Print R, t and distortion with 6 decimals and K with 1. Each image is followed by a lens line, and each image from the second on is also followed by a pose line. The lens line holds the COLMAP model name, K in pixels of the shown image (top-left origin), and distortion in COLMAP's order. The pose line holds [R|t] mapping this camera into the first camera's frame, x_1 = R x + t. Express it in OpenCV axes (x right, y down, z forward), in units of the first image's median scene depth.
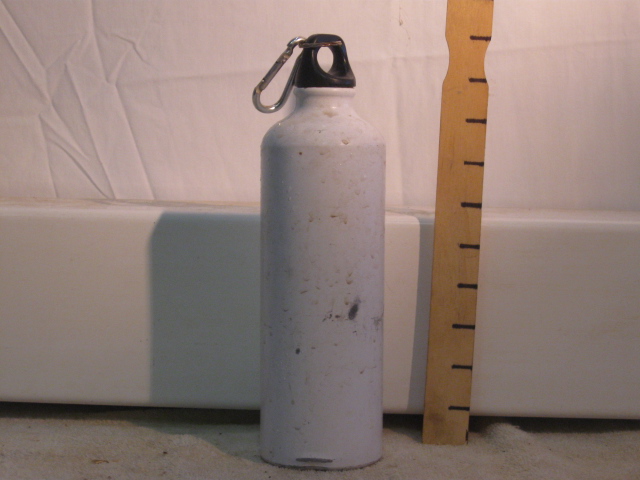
lens RADIAL K [[1425.7, 0, 297.0], [0, 1425.7, 234.7], [0, 0, 1]] dist [-0.142613, 0.000000]
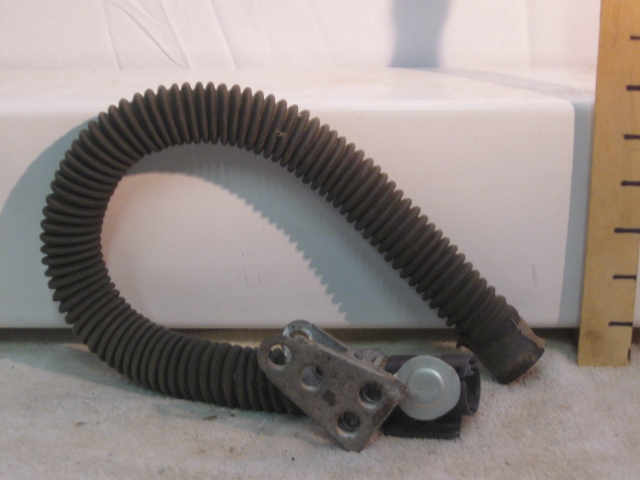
lens RADIAL K [[1425.7, 0, 320.9], [0, 1425.7, 242.0], [0, 0, 1]] dist [-0.142613, 0.000000]
pose [[0.999090, -0.036320, 0.022381, -0.082673], [0.031520, 0.981956, 0.186464, -0.089821], [-0.028749, -0.185588, 0.982207, 0.169175]]
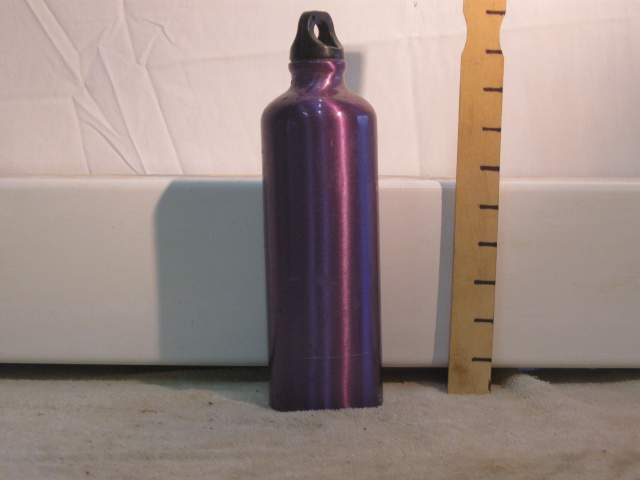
lens RADIAL K [[1425.7, 0, 318.2], [0, 1425.7, 234.0], [0, 0, 1]] dist [-0.142613, 0.000000]
pose [[0.999392, -0.015623, 0.031156, -0.039270], [0.016105, 0.999754, -0.015260, 0.041489], [-0.030910, 0.015753, 0.999398, -0.061215]]
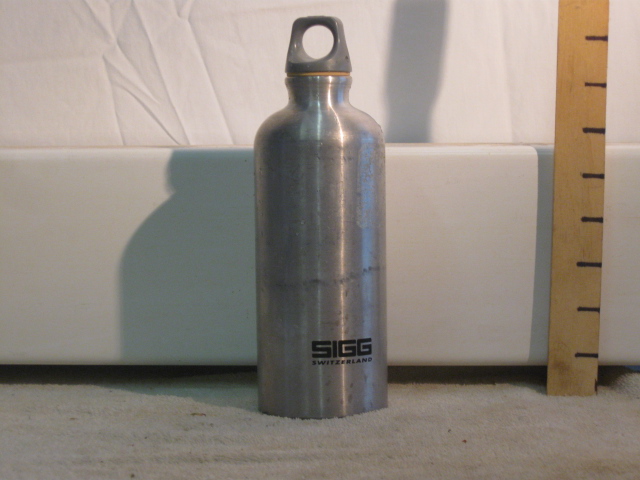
lens RADIAL K [[1770.3, 0, 319.8], [0, 1770.3, 244.1], [0, 0, 1]] dist [-0.138034, 0.000000]
pose [[0.999665, -0.024604, -0.008065, -0.044508], [0.024463, 0.999555, -0.017086, 0.064909], [0.008482, 0.016883, 0.999821, -0.126515]]
